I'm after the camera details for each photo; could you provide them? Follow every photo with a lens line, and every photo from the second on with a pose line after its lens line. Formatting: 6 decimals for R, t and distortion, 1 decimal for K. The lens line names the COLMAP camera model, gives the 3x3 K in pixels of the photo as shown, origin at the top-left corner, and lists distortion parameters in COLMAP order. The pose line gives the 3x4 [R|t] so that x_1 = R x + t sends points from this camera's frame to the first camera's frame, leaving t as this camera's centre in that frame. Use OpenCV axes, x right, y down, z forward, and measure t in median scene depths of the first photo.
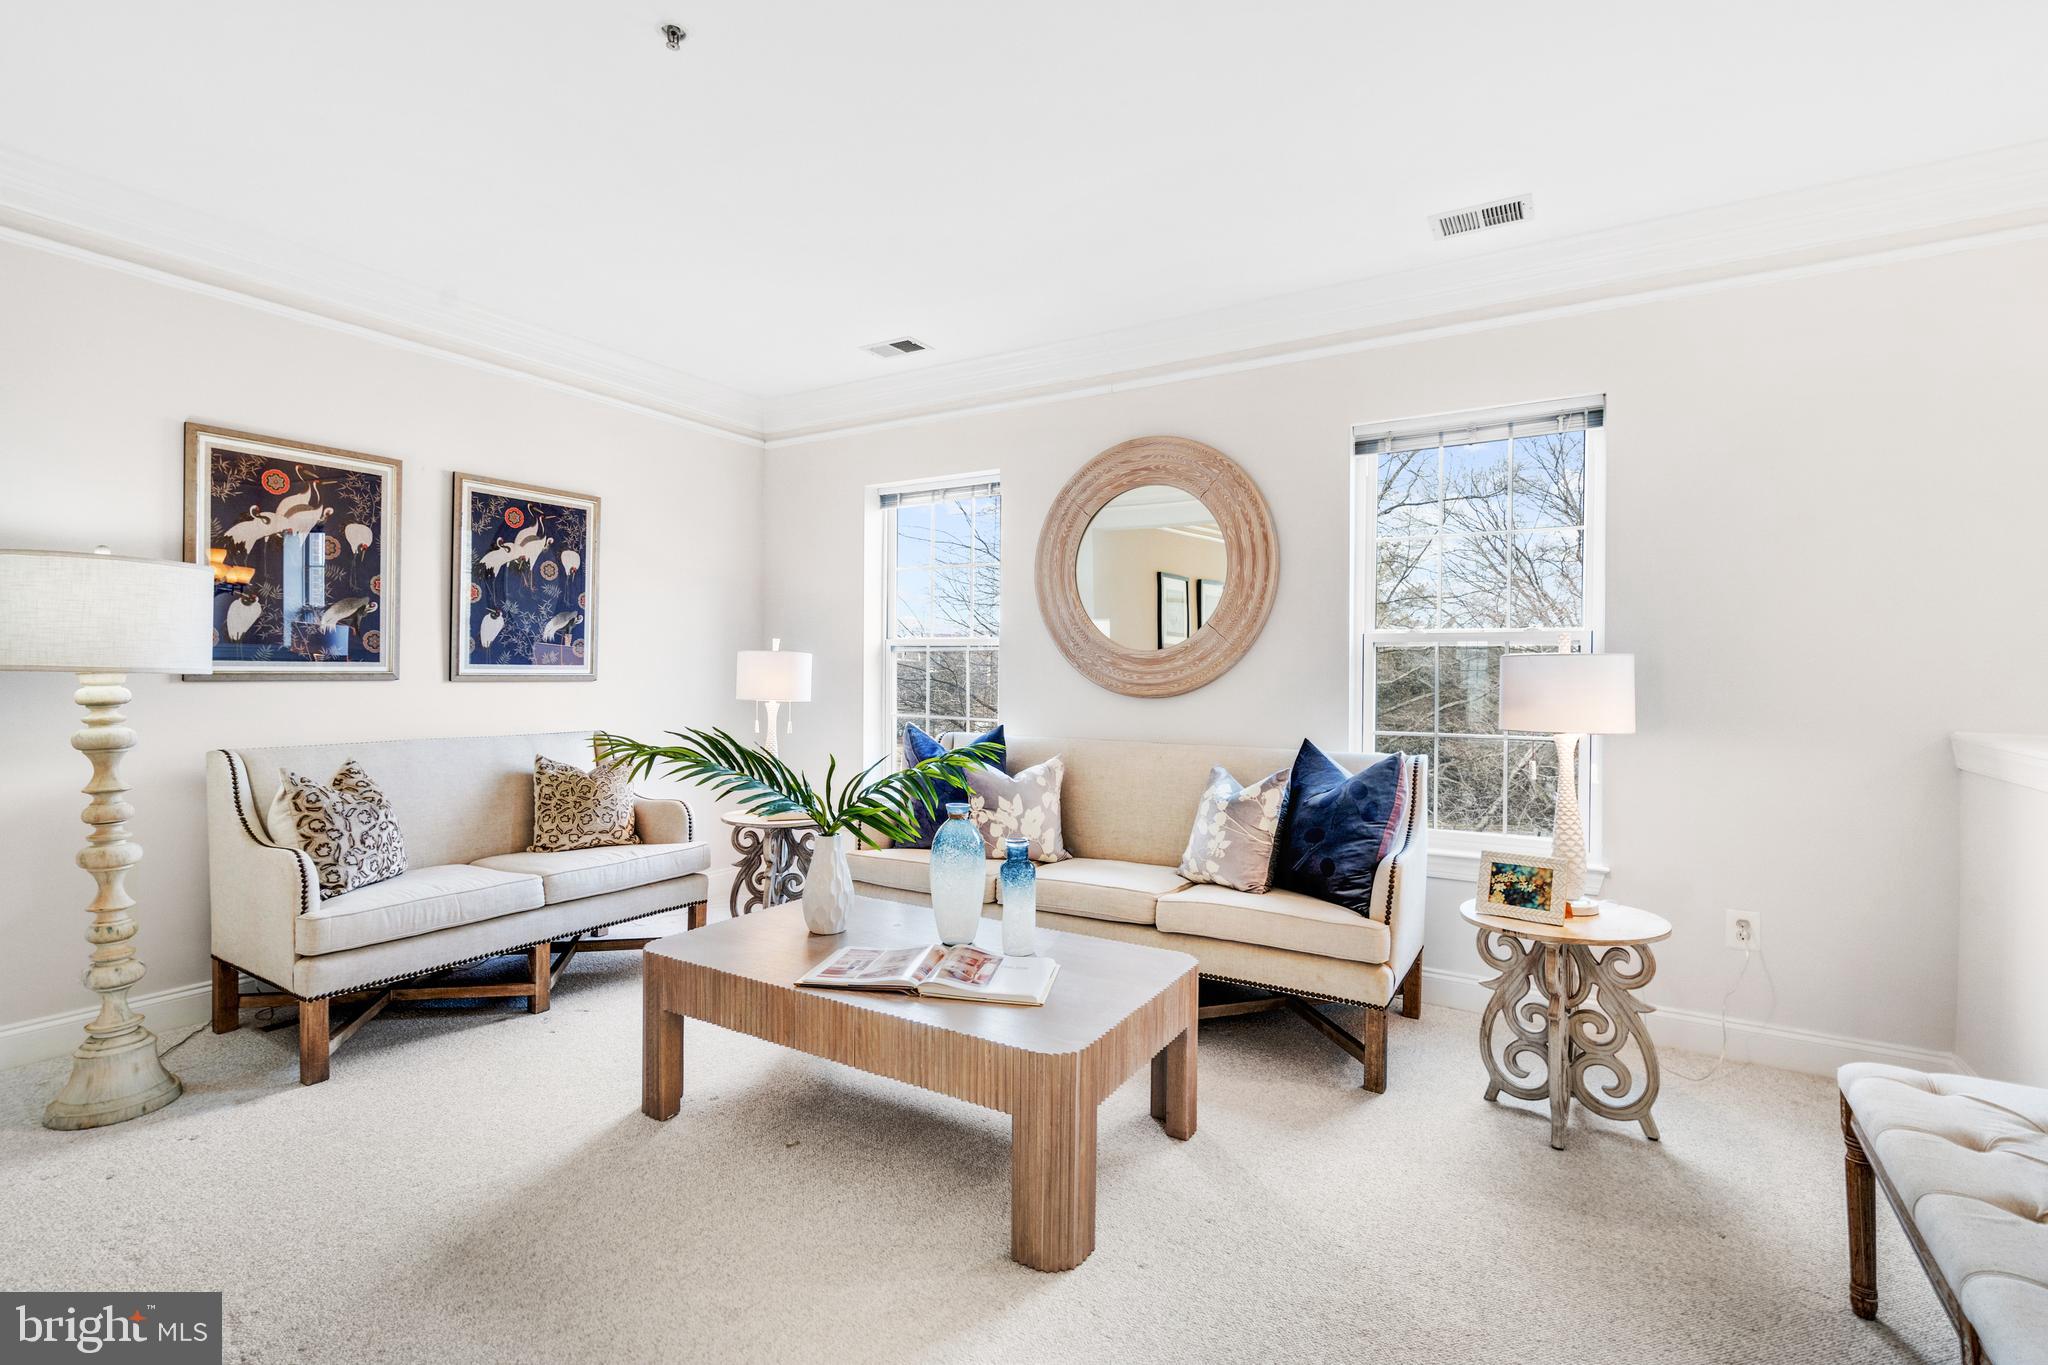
lens RADIAL K [[944.1, 0, 1030.3], [0, 944.1, 678.2], [0, 0, 1]] dist [0.000433, 0.002882]
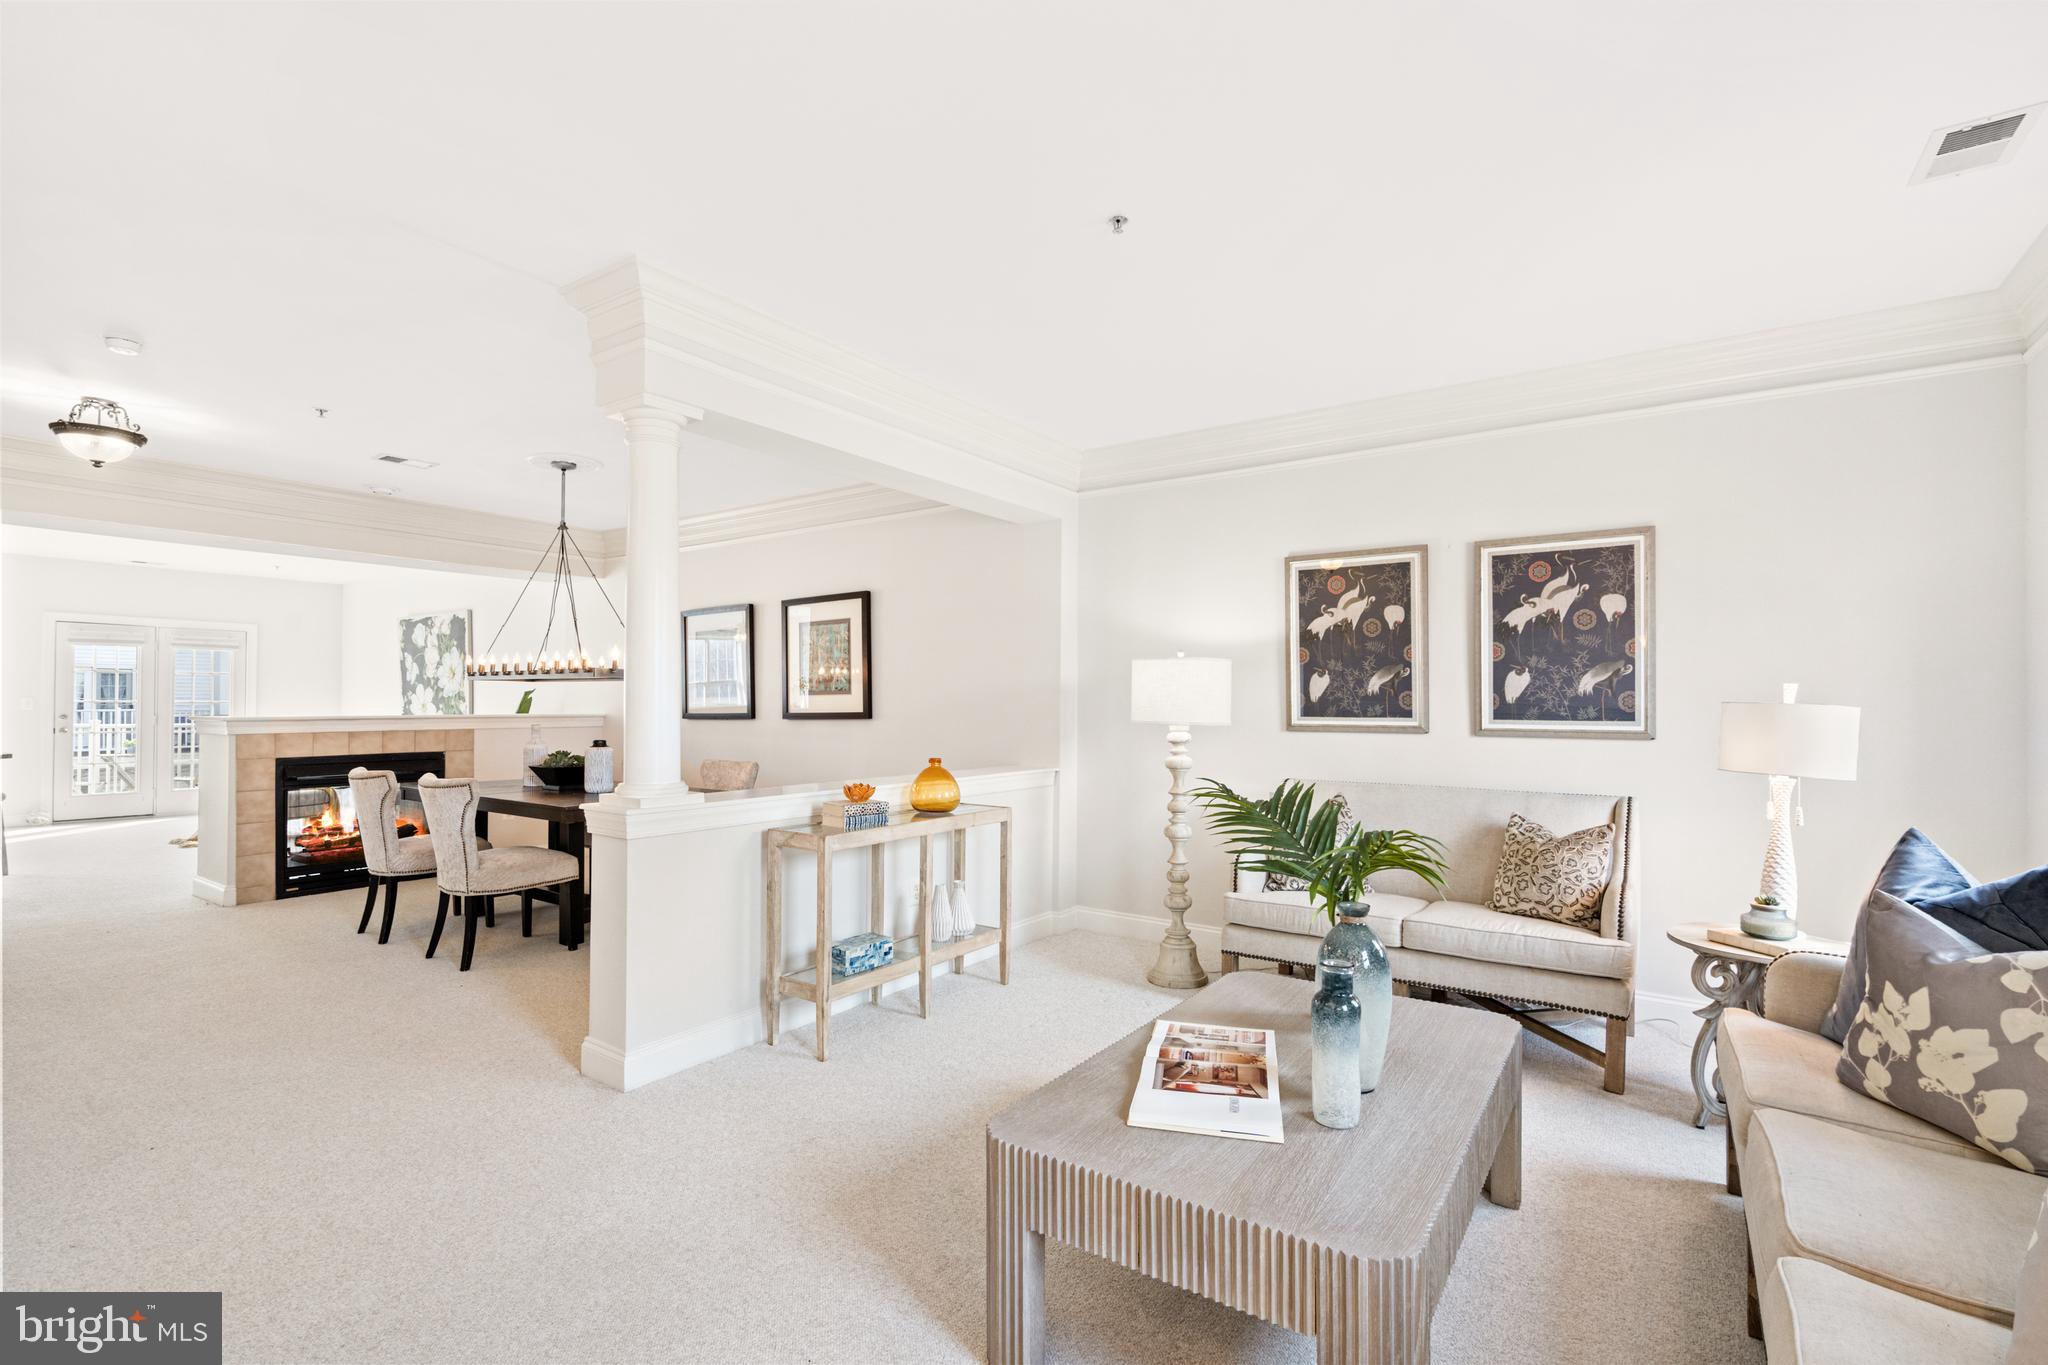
lens RADIAL K [[944.1, 0, 1012.5], [0, 944.1, 698.1], [0, 0, 1]] dist [0.000433, 0.002882]
pose [[-0.068214, -0.022554, -0.997416, 0.531493], [-0.017276, 0.999621, -0.021422, -0.007981], [0.997521, 0.015770, -0.068578, 0.583923]]
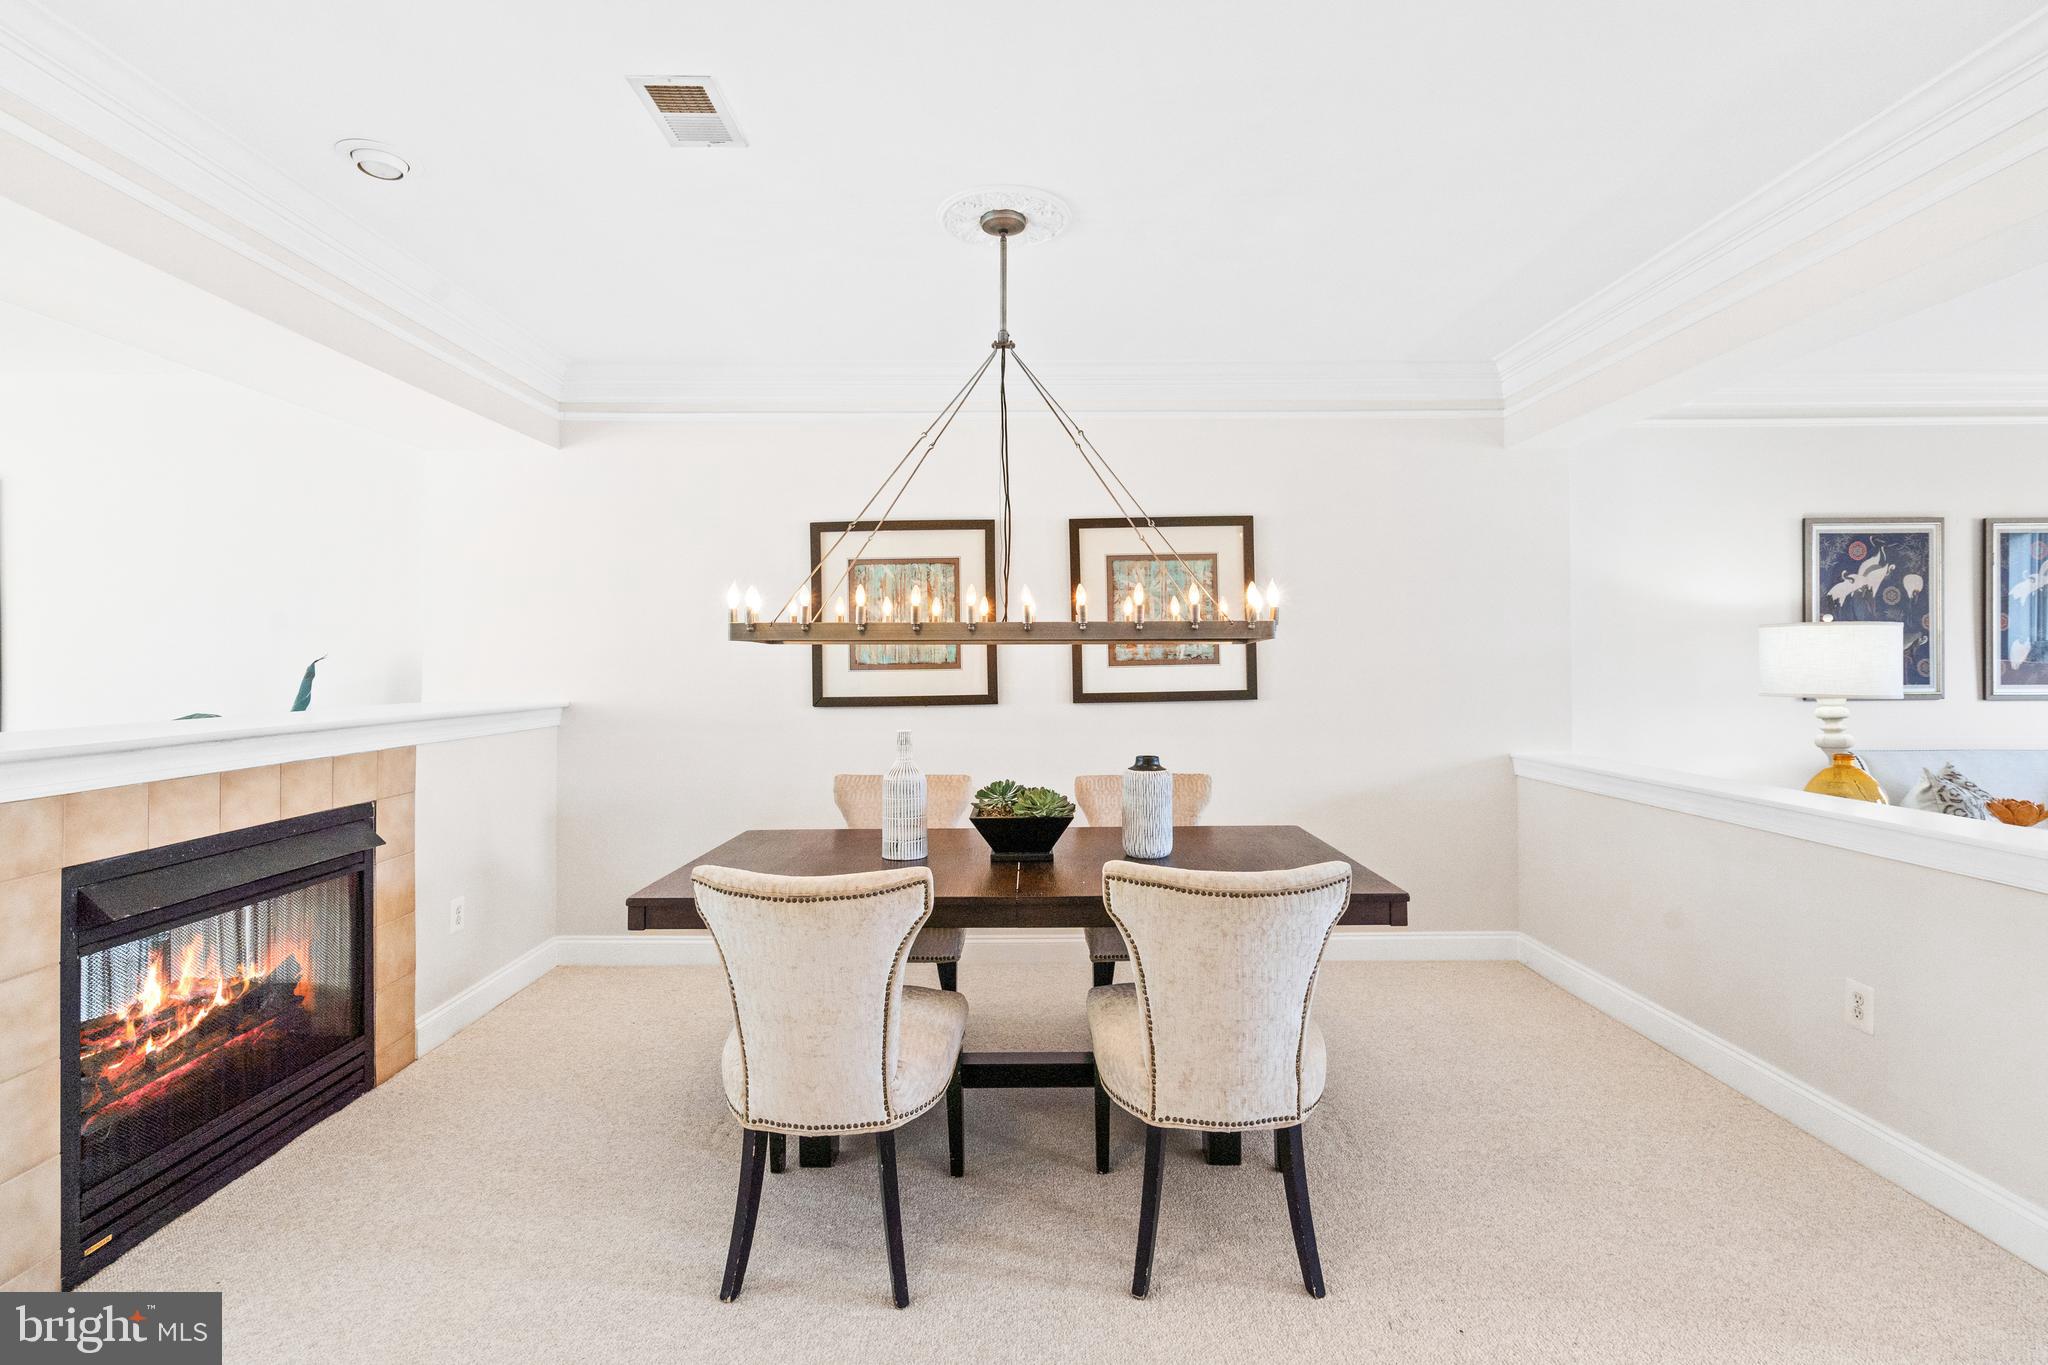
lens RADIAL K [[944.1, 0, 996.2], [0, 944.1, 655.1], [0, 0, 1]] dist [0.000433, 0.002882]
pose [[0.539800, -0.037389, -0.840962, -0.312228], [0.004974, 0.999137, -0.041228, -0.011290], [0.841778, 0.018072, 0.539521, -0.676237]]
